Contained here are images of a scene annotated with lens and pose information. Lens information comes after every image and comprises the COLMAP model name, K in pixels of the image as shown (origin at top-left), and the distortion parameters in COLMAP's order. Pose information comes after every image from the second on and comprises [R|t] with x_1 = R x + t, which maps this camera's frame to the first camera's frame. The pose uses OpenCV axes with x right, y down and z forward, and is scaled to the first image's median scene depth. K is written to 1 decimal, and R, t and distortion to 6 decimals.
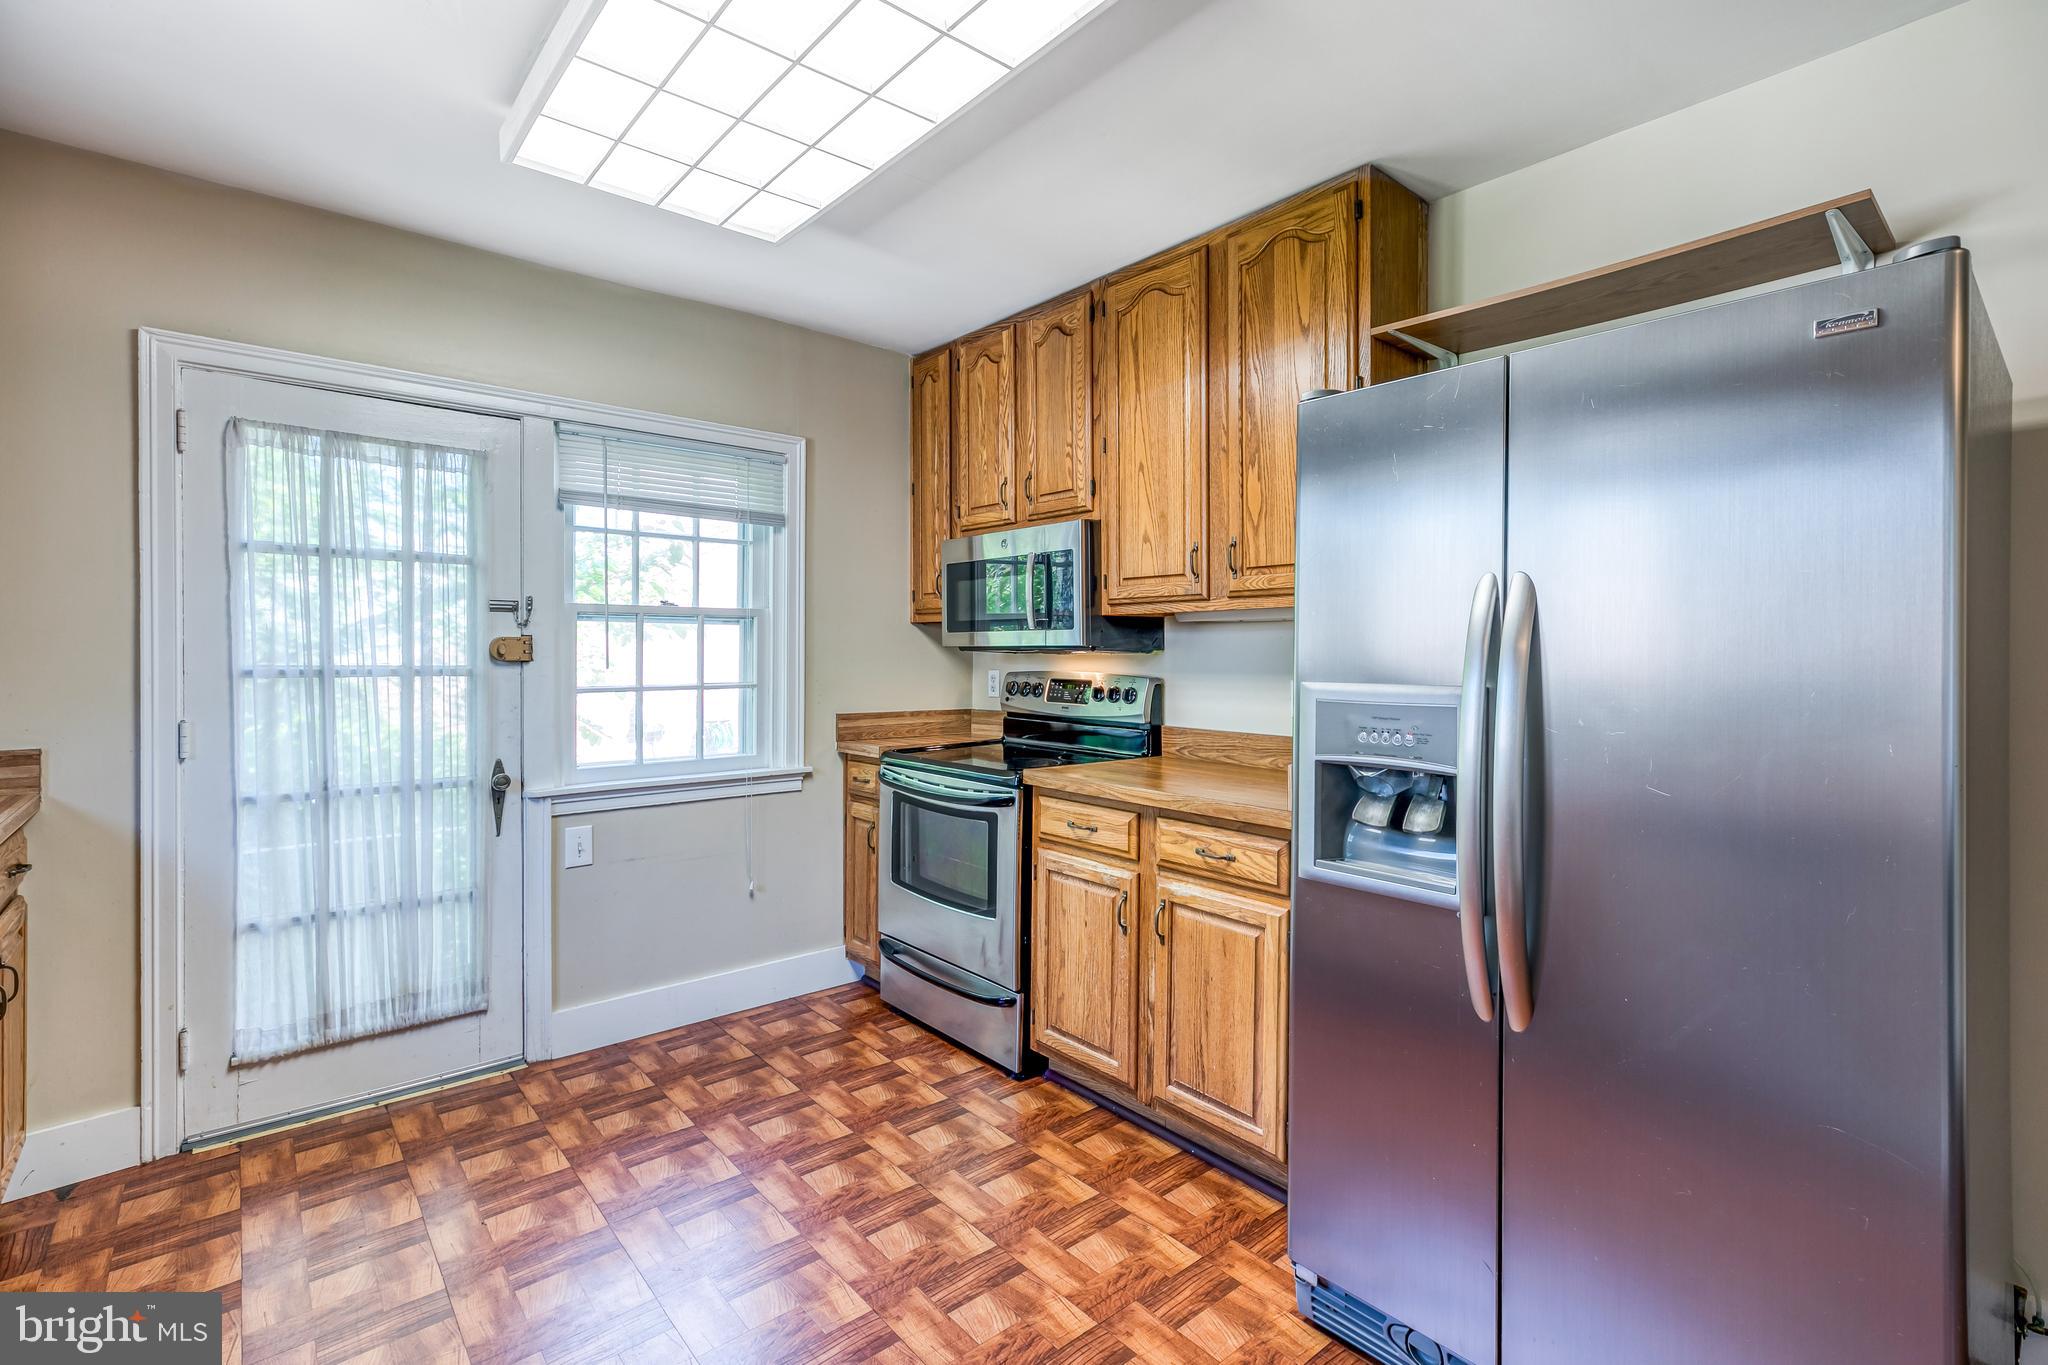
lens RADIAL K [[926.0, 0, 1036.4], [0, 926.0, 653.5], [0, 0, 1]] dist [0.009554, 0.000390]
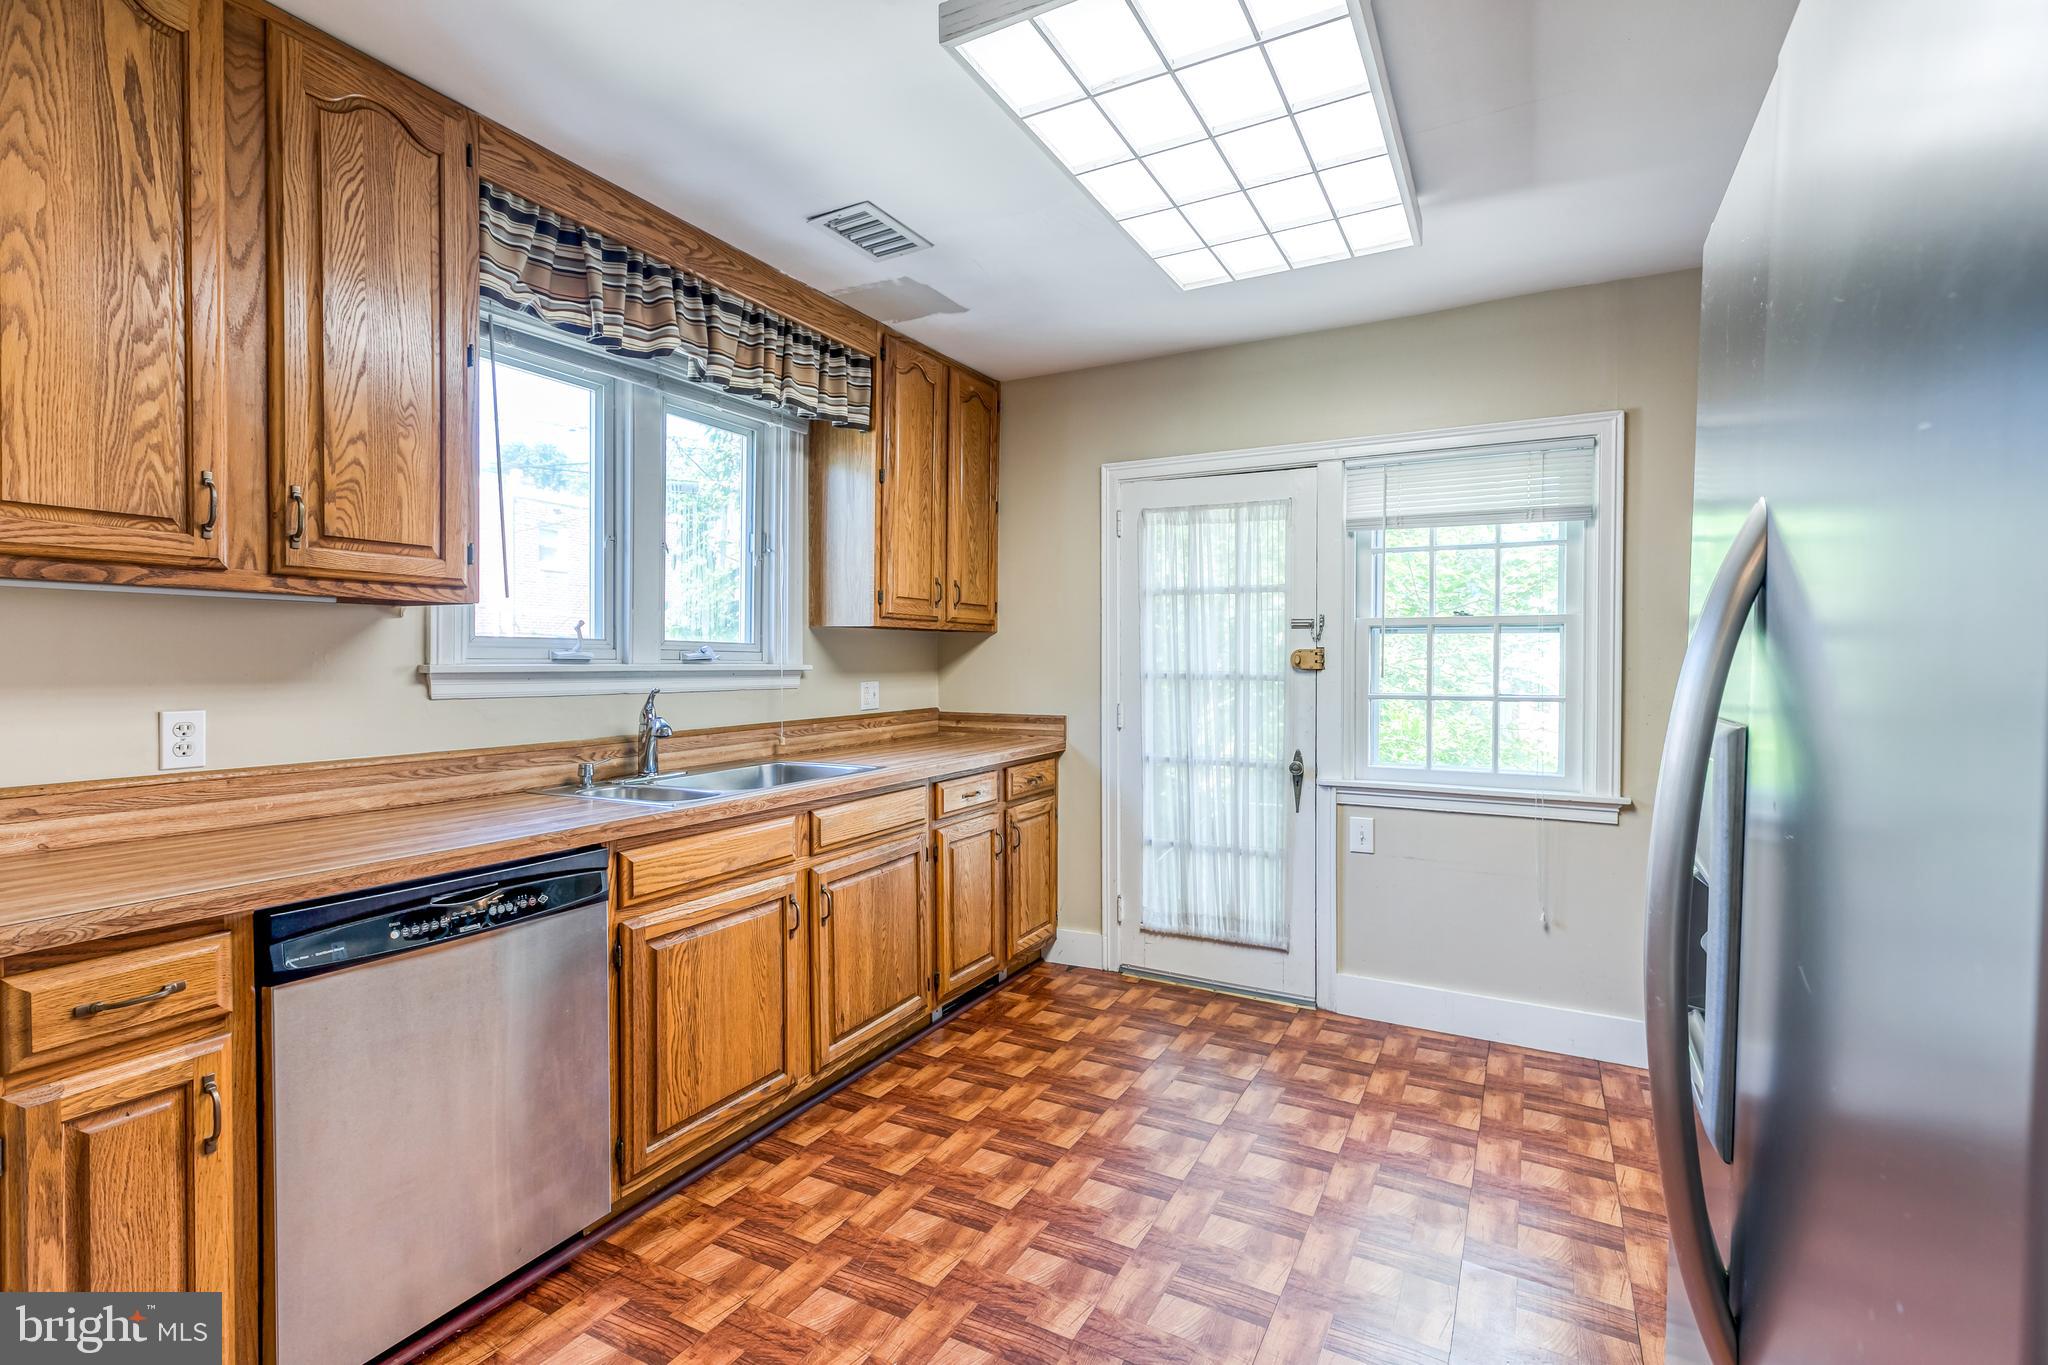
lens RADIAL K [[926.3, 0, 1031.8], [0, 926.3, 672.3], [0, 0, 1]] dist [0.006023, 0.000496]
pose [[0.366364, 0.011508, -0.930400, 0.429635], [-0.004198, 0.999934, 0.010715, 0.000781], [0.930462, -0.000020, 0.366388, 0.231822]]
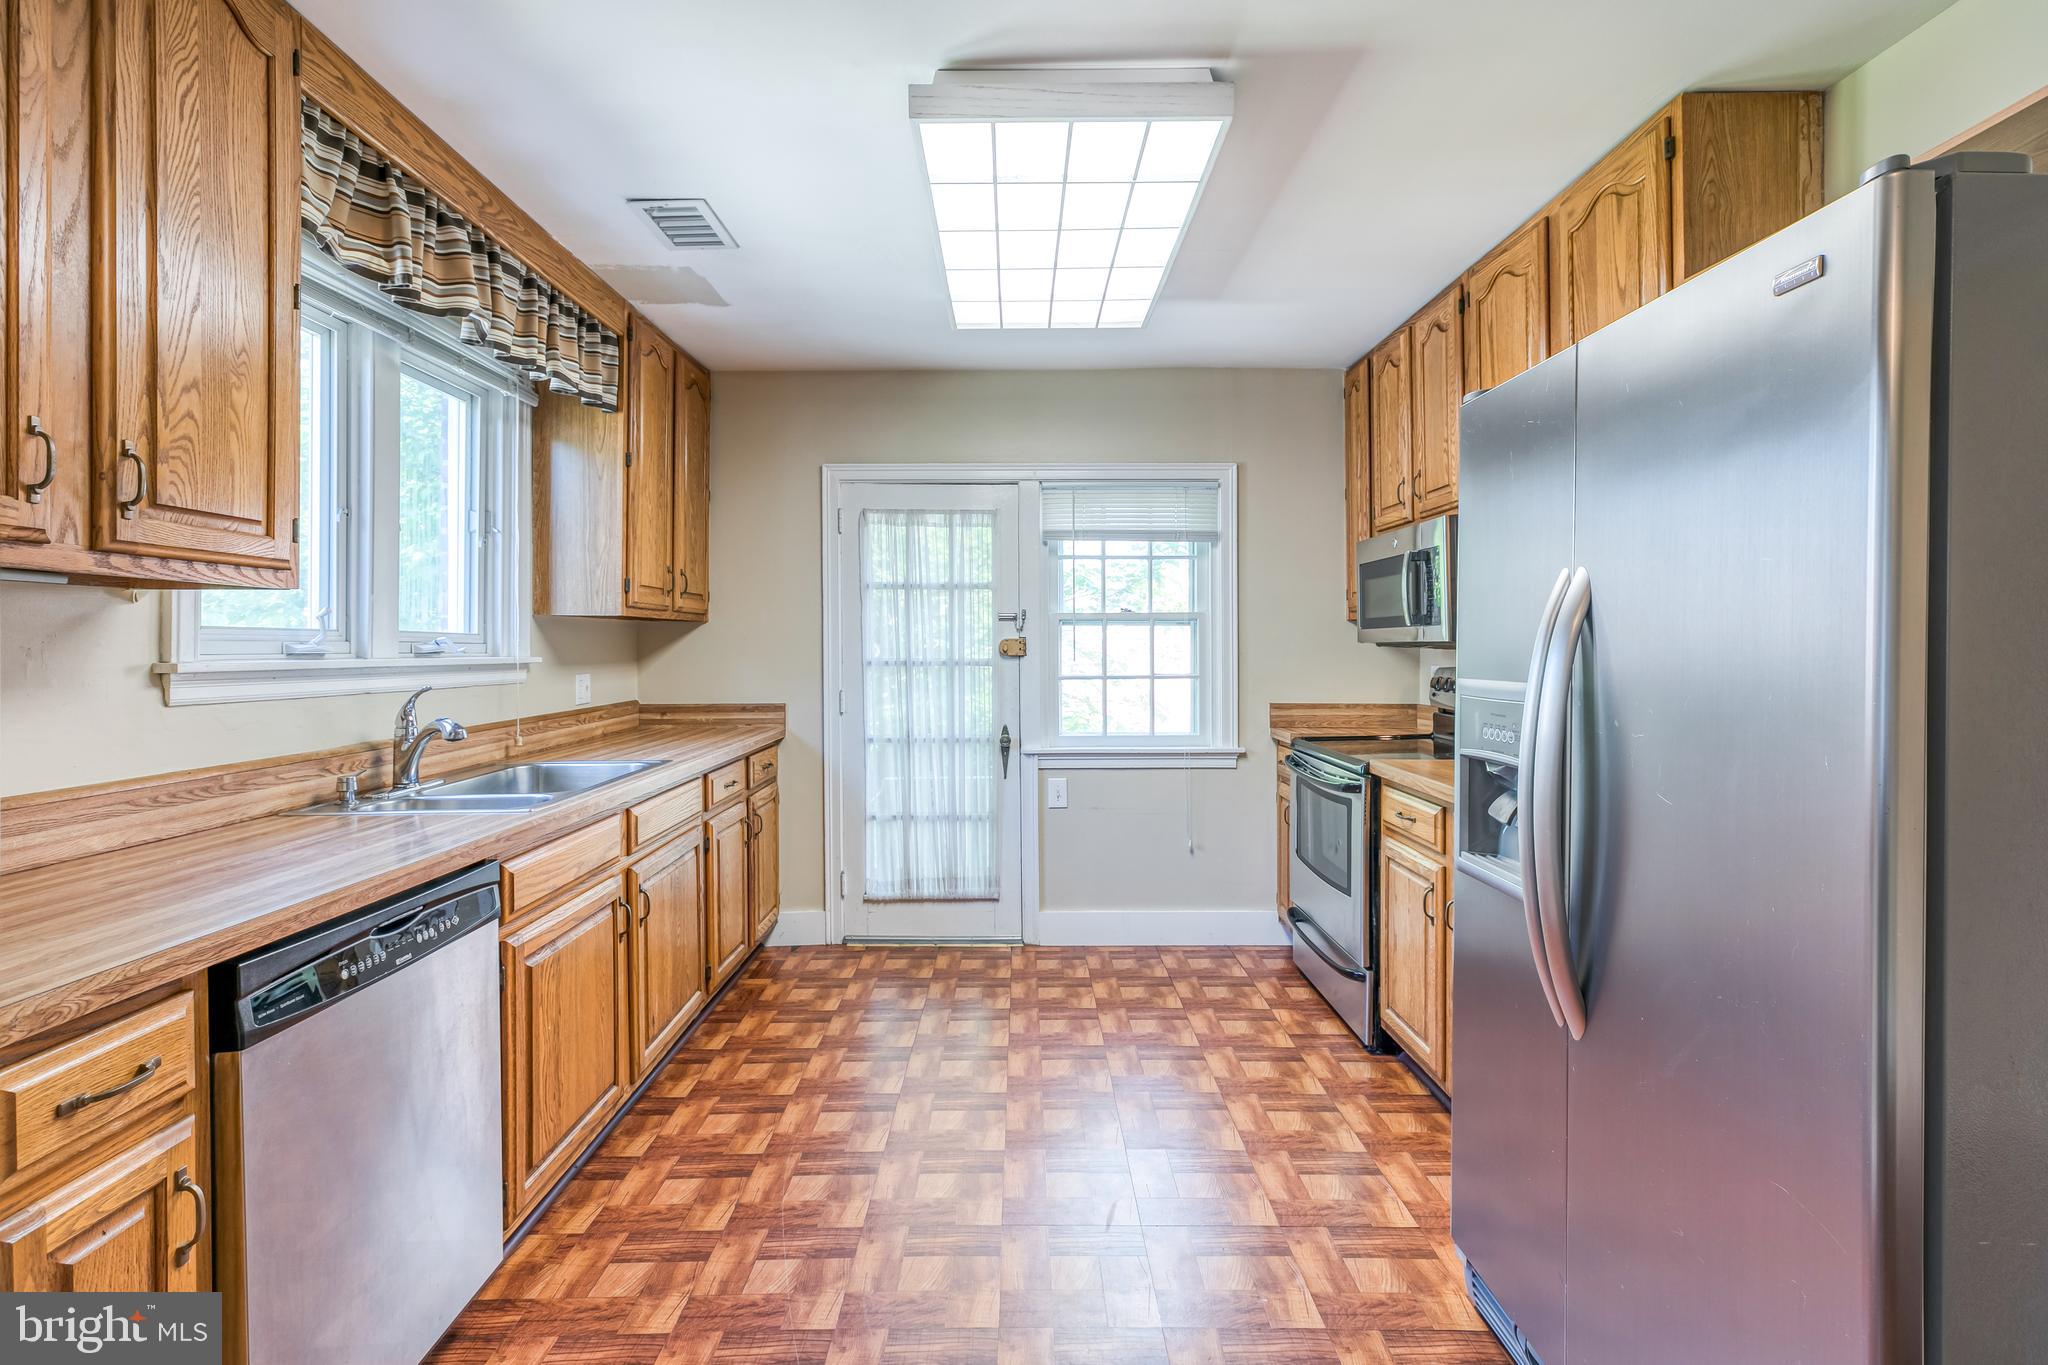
lens RADIAL K [[916.9, 0, 1024.3], [0, 916.9, 644.1], [0, 0, 1]] dist [0.007452, 0.000161]
pose [[0.764591, -0.006399, -0.644484, 0.353751], [0.003906, 0.999978, -0.005294, -0.002136], [0.644504, 0.001530, 0.764600, -0.055423]]
